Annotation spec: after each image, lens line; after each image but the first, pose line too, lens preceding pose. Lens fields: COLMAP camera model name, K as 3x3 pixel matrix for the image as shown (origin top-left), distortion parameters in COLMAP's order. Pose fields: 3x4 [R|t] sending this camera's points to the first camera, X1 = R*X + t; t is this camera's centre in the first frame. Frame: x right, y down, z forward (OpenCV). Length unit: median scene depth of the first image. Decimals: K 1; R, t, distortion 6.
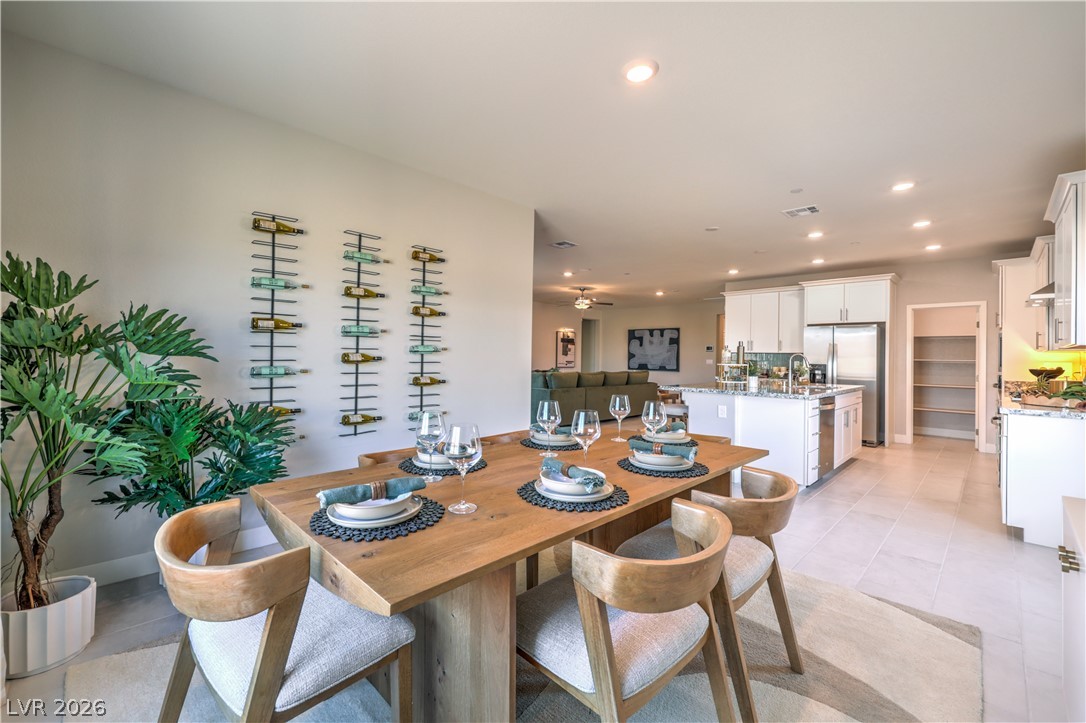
lens RADIAL K [[449.5, 0, 540.5], [0, 449.5, 358.5], [0, 0, 1]] dist [0.000655, 0.000051]
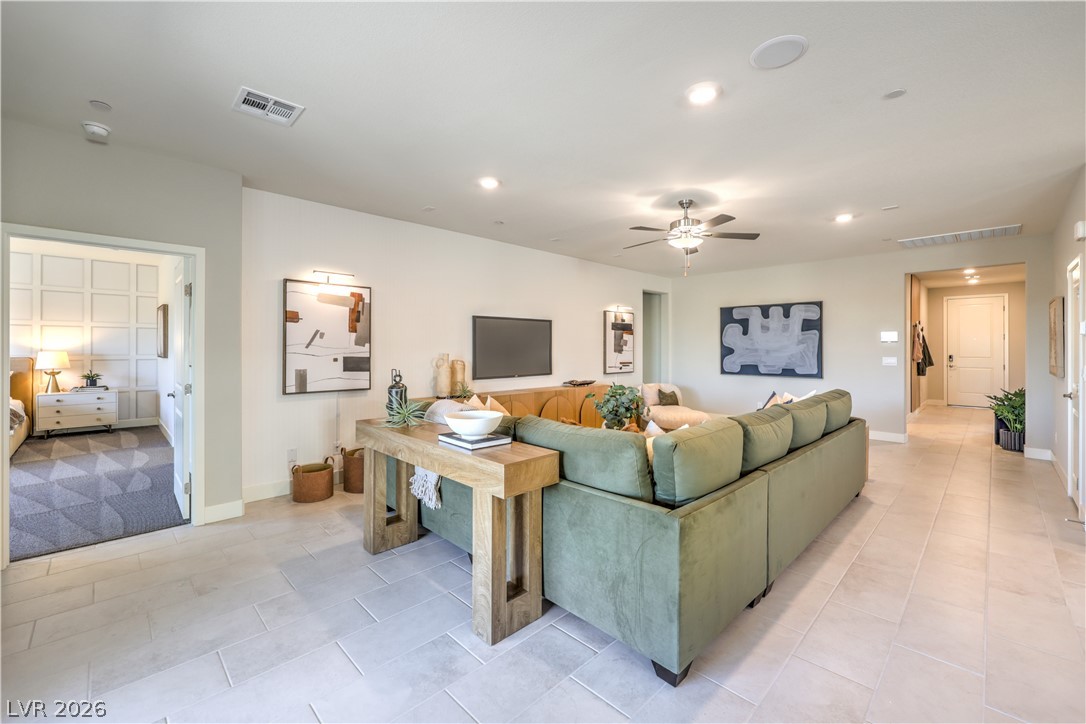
lens RADIAL K [[449.5, 0, 545.9], [0, 449.5, 353.3], [0, 0, 1]] dist [0.000655, 0.000051]
pose [[0.999840, -0.014728, -0.010129, -0.033211], [0.014717, 0.999891, -0.001141, -0.006488], [0.010144, 0.000992, 0.999948, 0.418535]]
